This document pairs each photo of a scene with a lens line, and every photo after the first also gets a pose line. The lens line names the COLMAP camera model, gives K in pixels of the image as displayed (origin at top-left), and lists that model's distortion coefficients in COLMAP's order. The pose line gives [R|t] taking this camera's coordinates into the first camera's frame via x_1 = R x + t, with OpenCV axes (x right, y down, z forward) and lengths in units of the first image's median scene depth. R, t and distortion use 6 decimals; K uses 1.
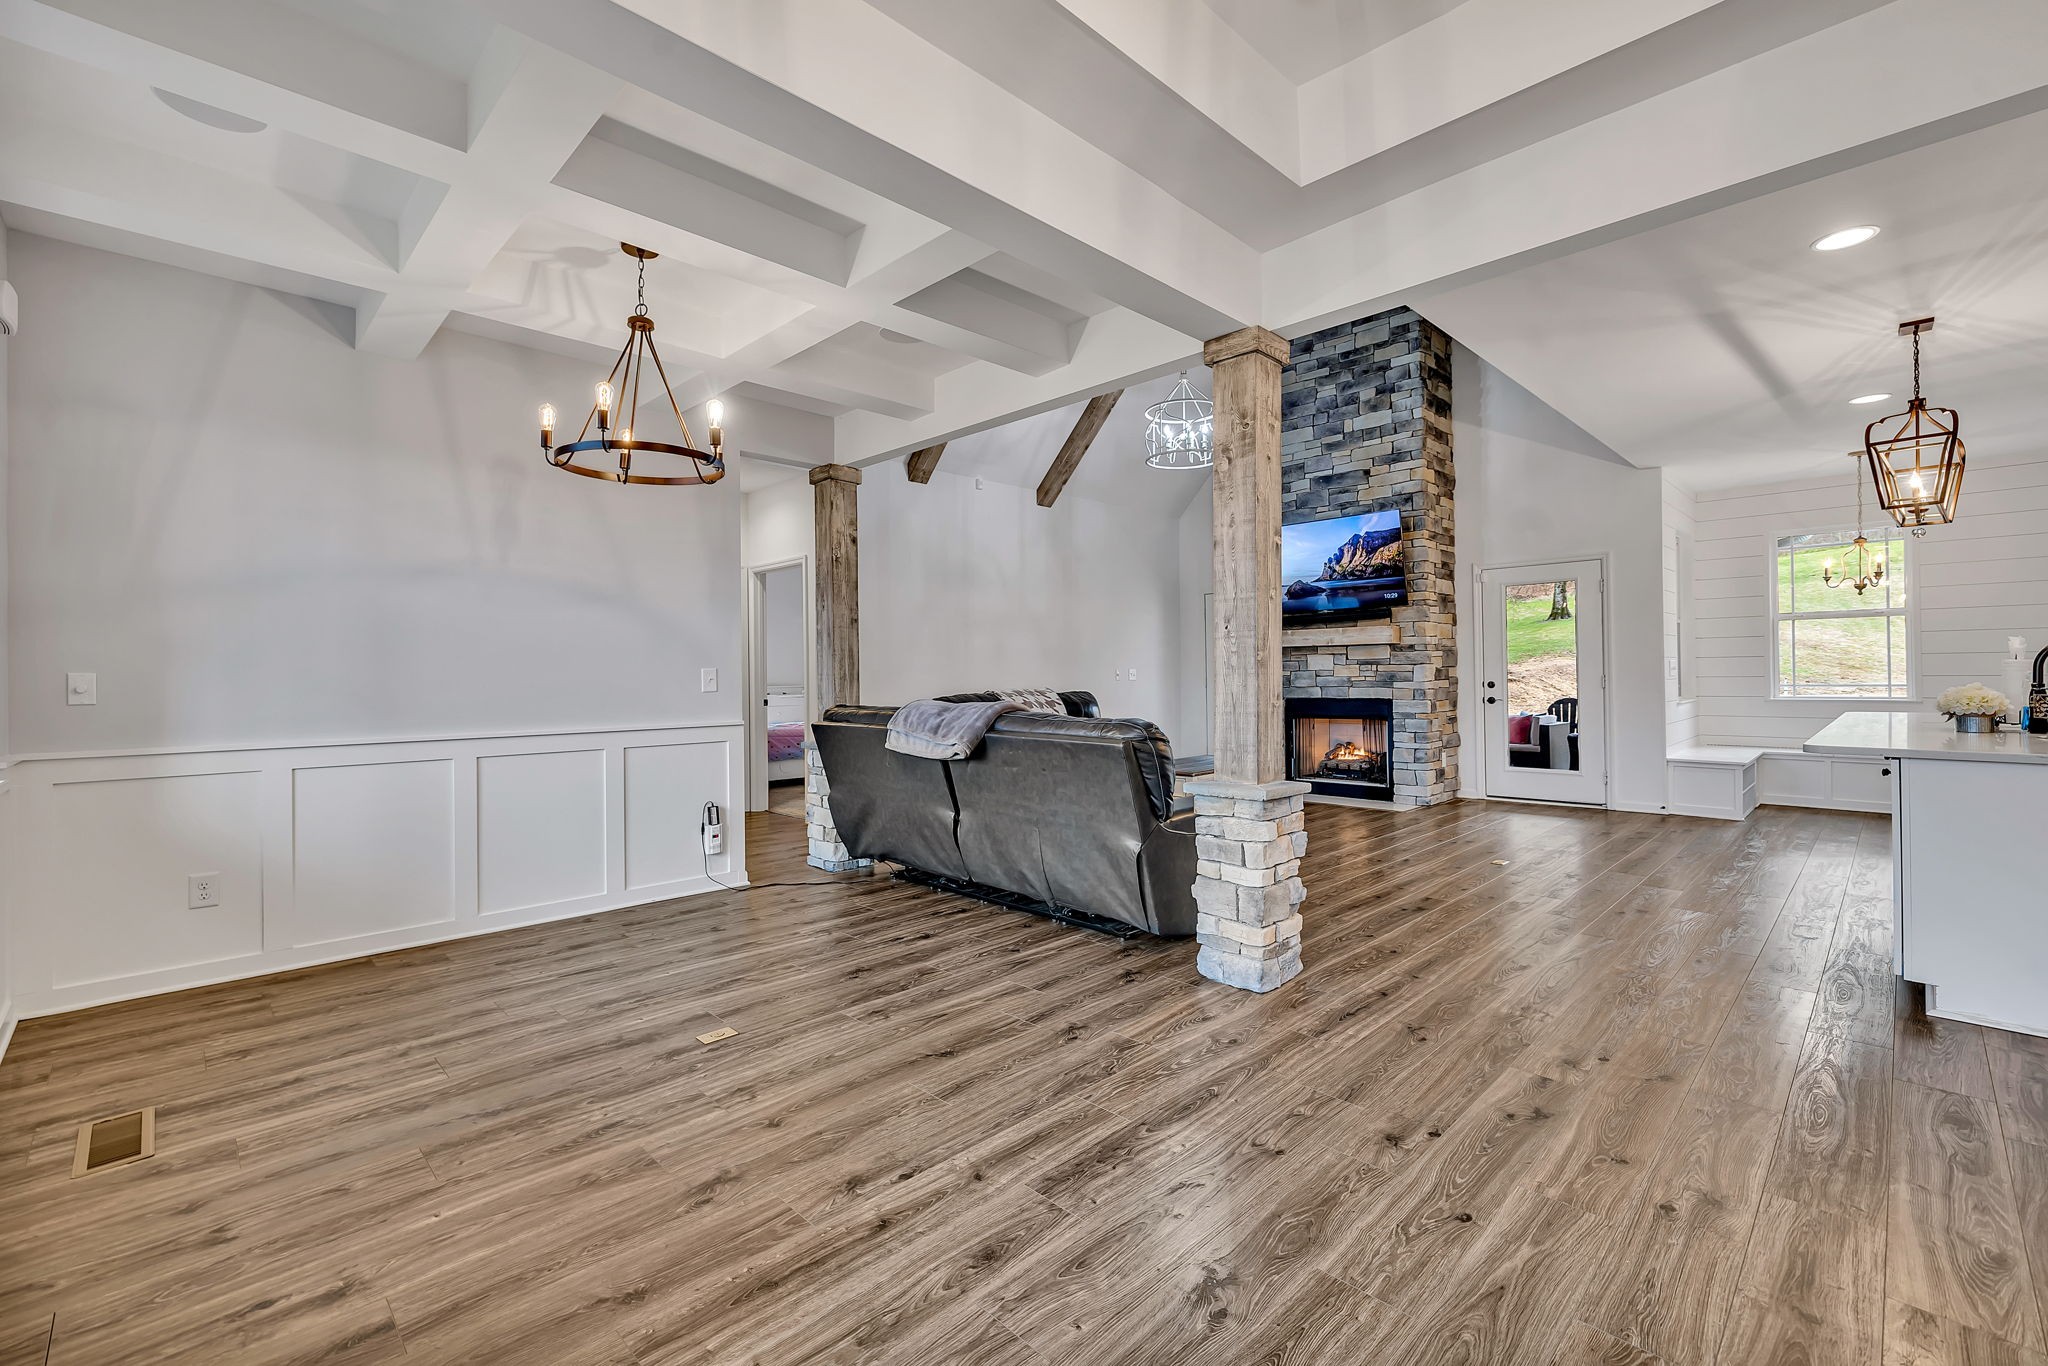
lens RADIAL K [[873.0, 0, 1016.5], [0, 873.0, 662.9], [0, 0, 1]] dist [0.000563, 0.000404]
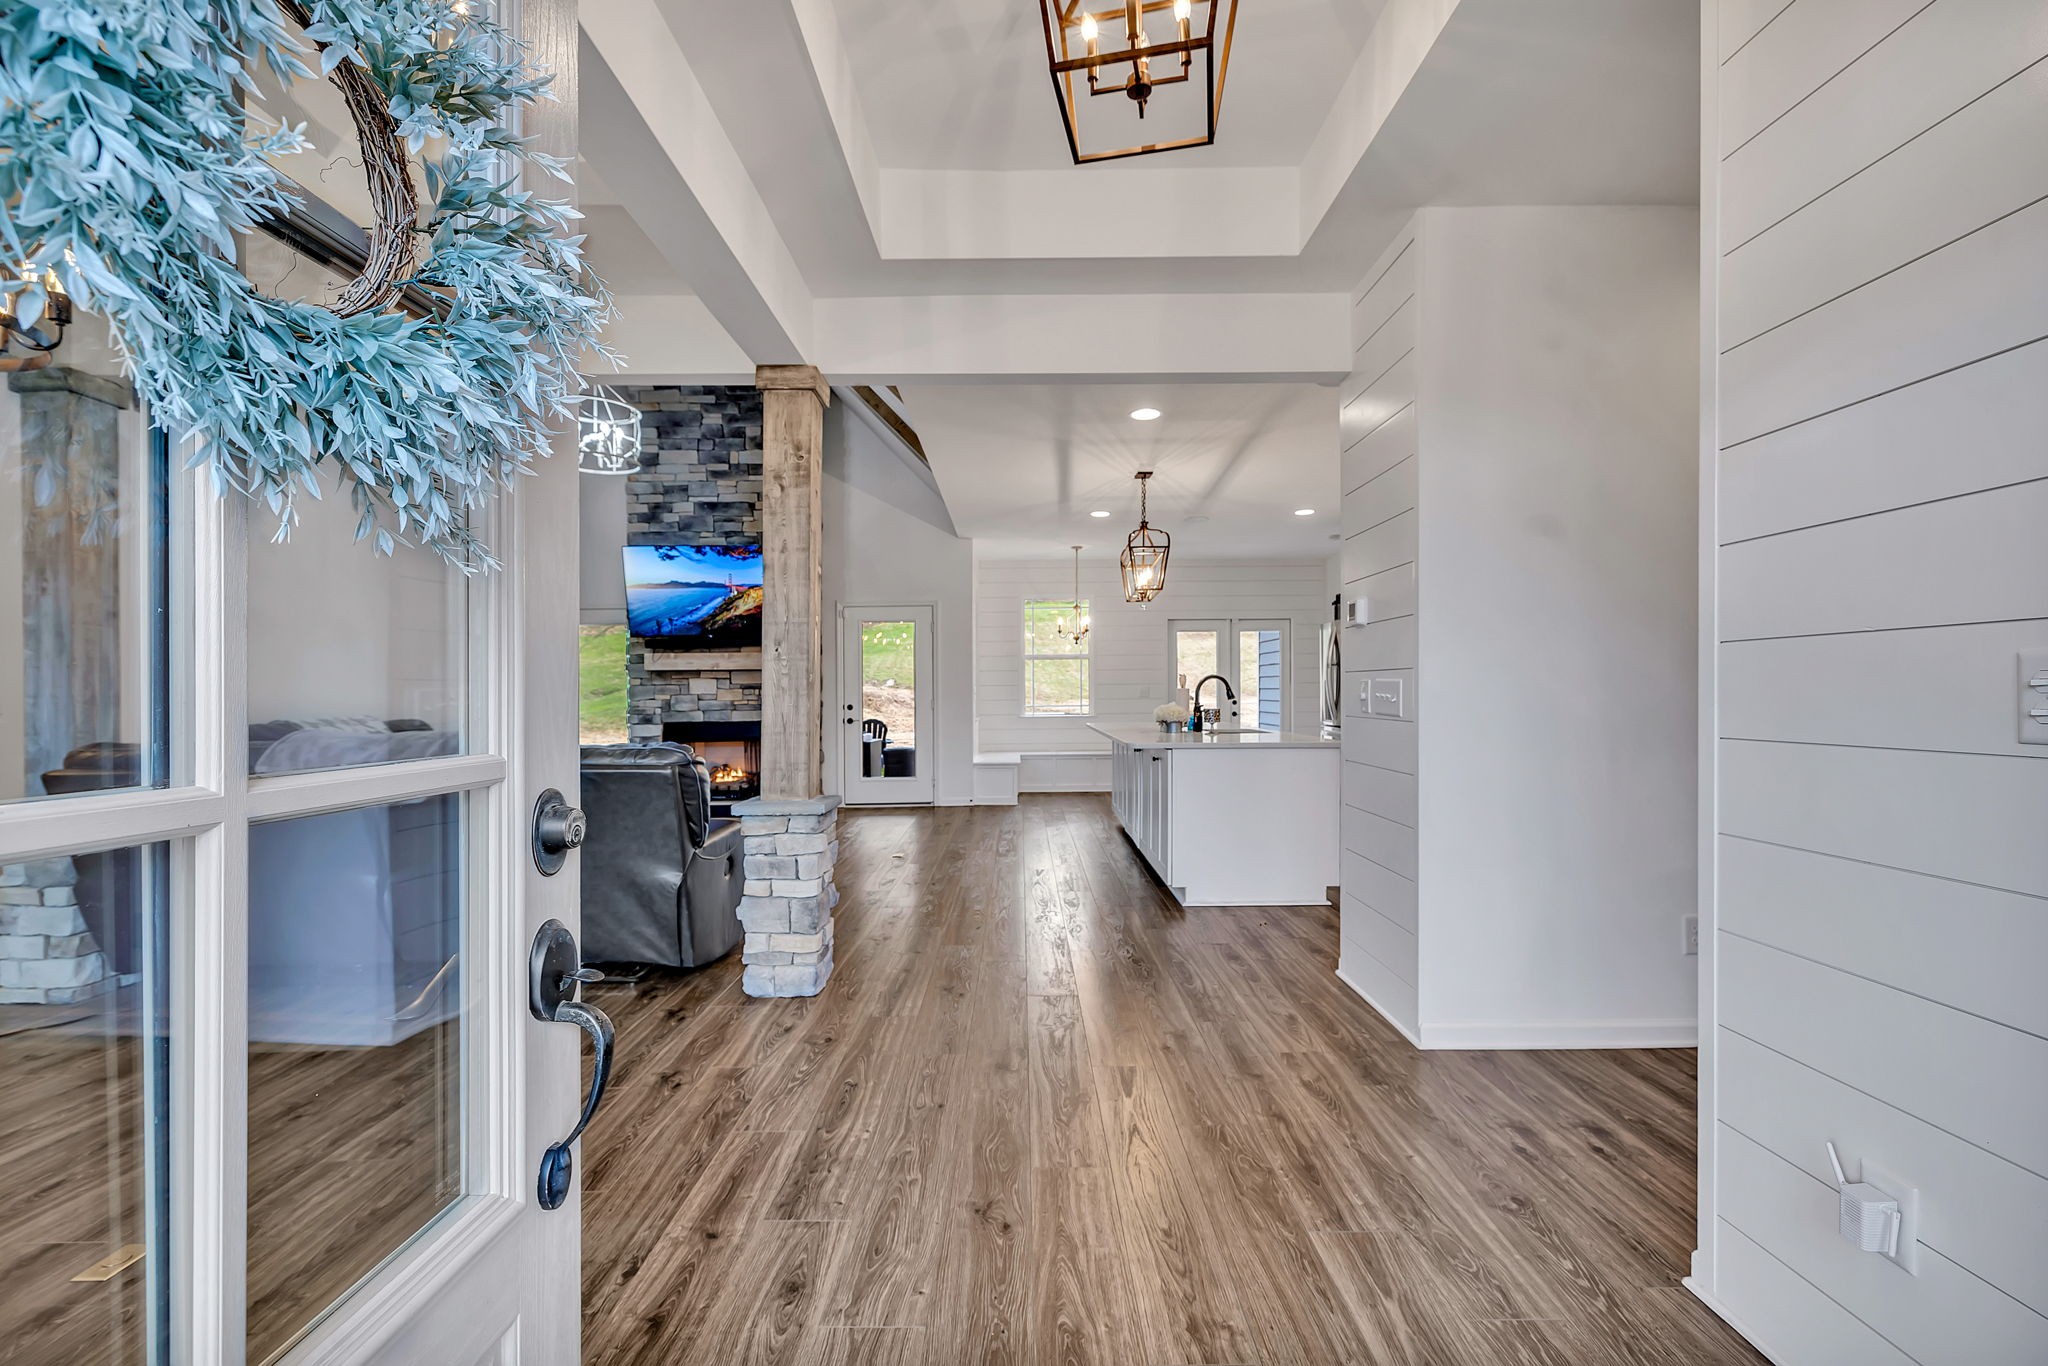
lens RADIAL K [[876.6, 0, 1025.6], [0, 876.6, 691.7], [0, 0, 1]] dist [-0.000787, 0.000129]
pose [[0.692994, 0.006108, 0.720918, -0.295095], [-0.008561, 0.999963, -0.000243, 0.006018], [-0.720893, -0.006003, 0.693021, 0.073350]]
